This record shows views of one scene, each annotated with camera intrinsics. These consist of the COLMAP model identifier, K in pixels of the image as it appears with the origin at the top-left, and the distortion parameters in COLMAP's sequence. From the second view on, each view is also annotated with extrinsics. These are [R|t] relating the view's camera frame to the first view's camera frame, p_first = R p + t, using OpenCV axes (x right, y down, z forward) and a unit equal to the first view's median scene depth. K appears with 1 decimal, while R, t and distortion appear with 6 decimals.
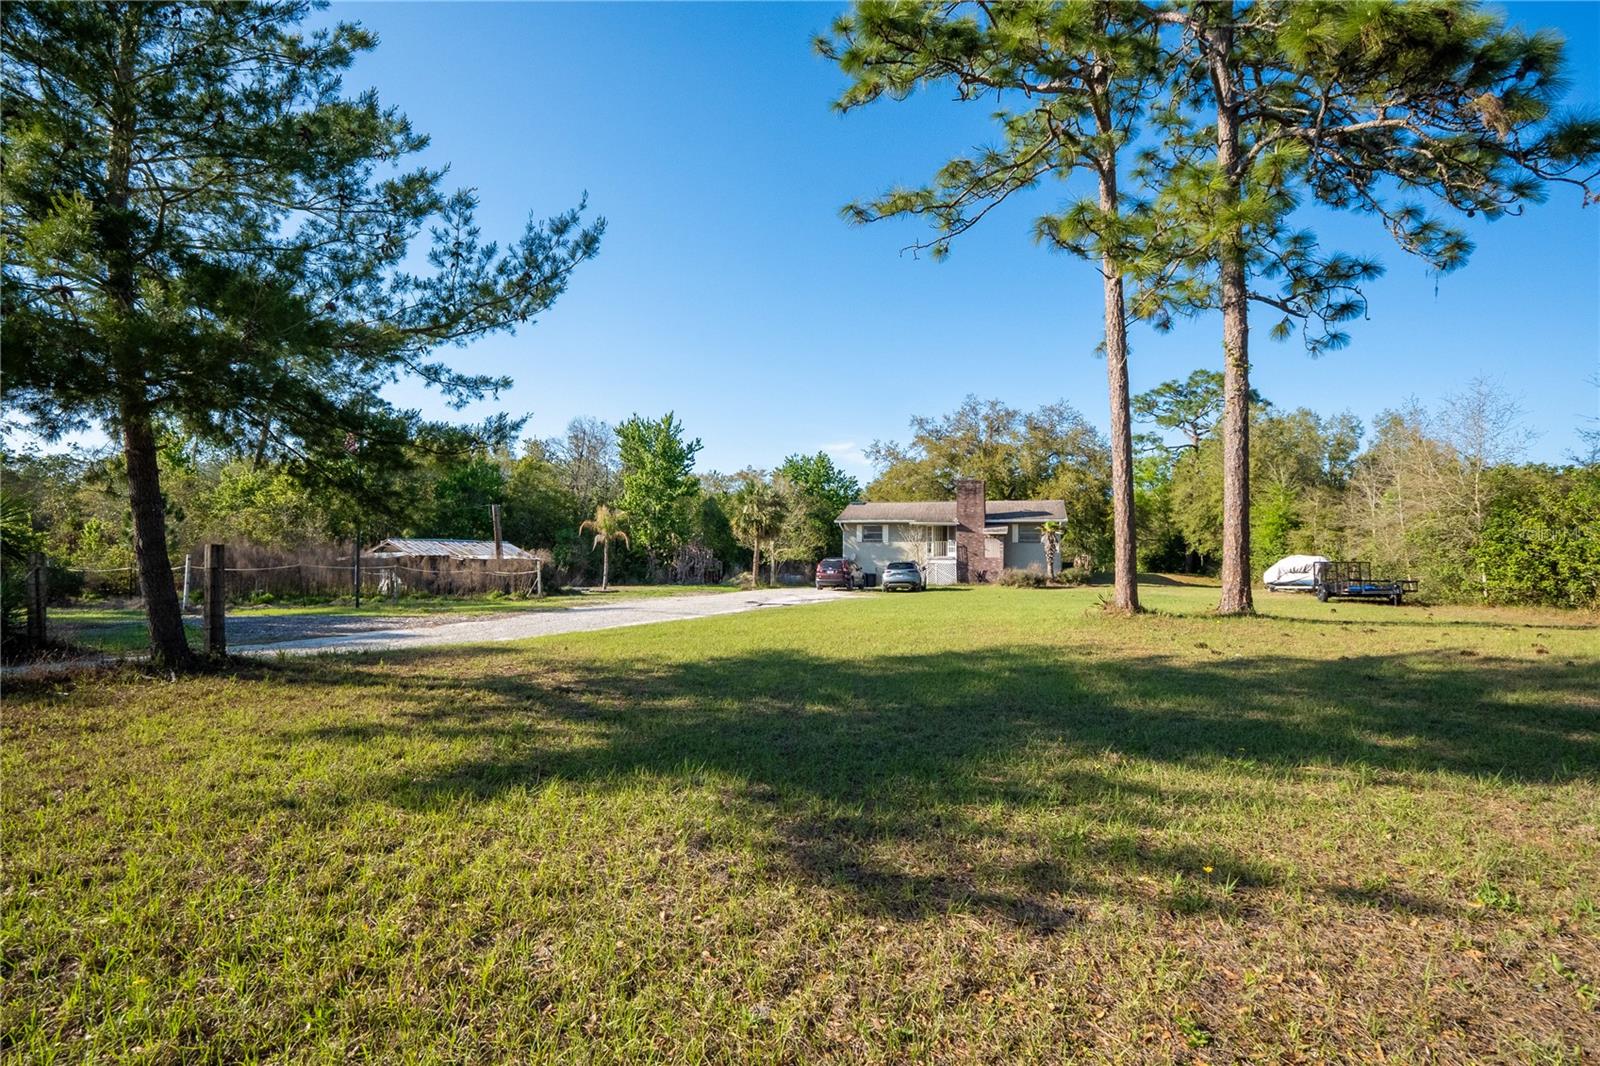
lens RADIAL K [[653.5, 0, 764.6], [0, 653.5, 542.4], [0, 0, 1]] dist [-0.000791, -0.000049]
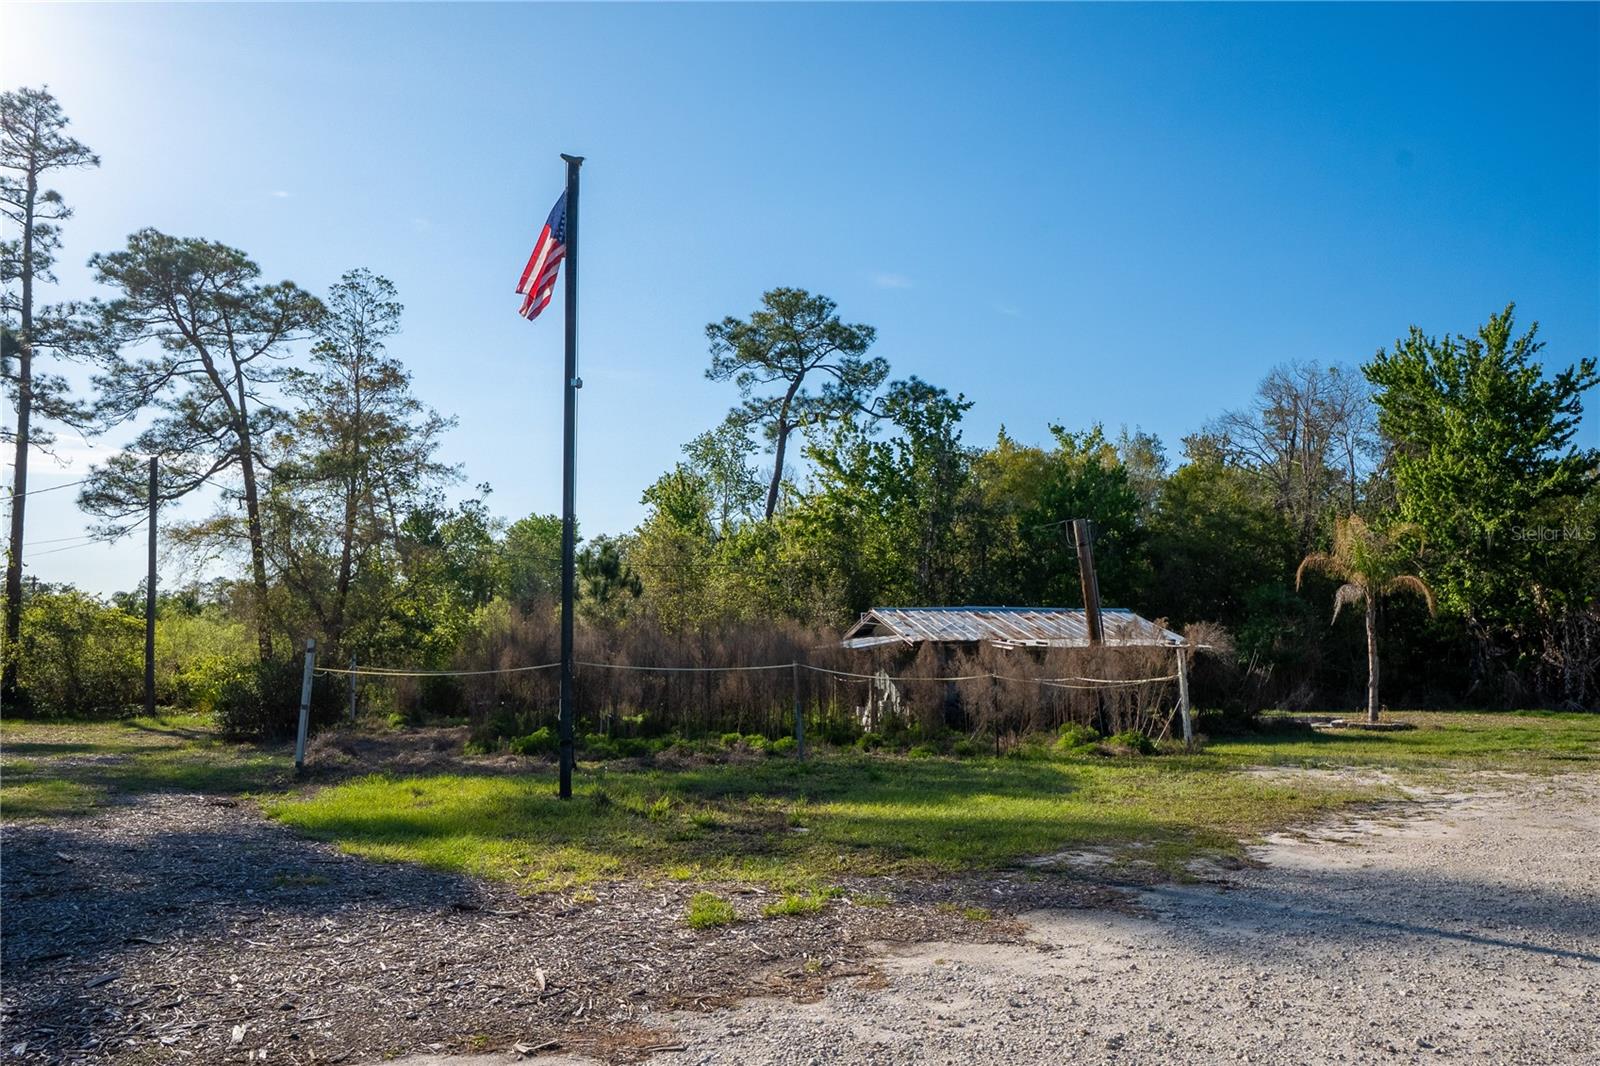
lens RADIAL K [[1056.5, 0, 800.0], [0, 1056.5, 533.0], [0, 0, 1]] dist [0.033927, 0.001572]
pose [[0.752404, -0.087332, -0.652887, -0.064541], [0.031121, 0.994778, -0.097199, 0.008636], [0.657967, 0.052814, 0.751193, 0.242311]]
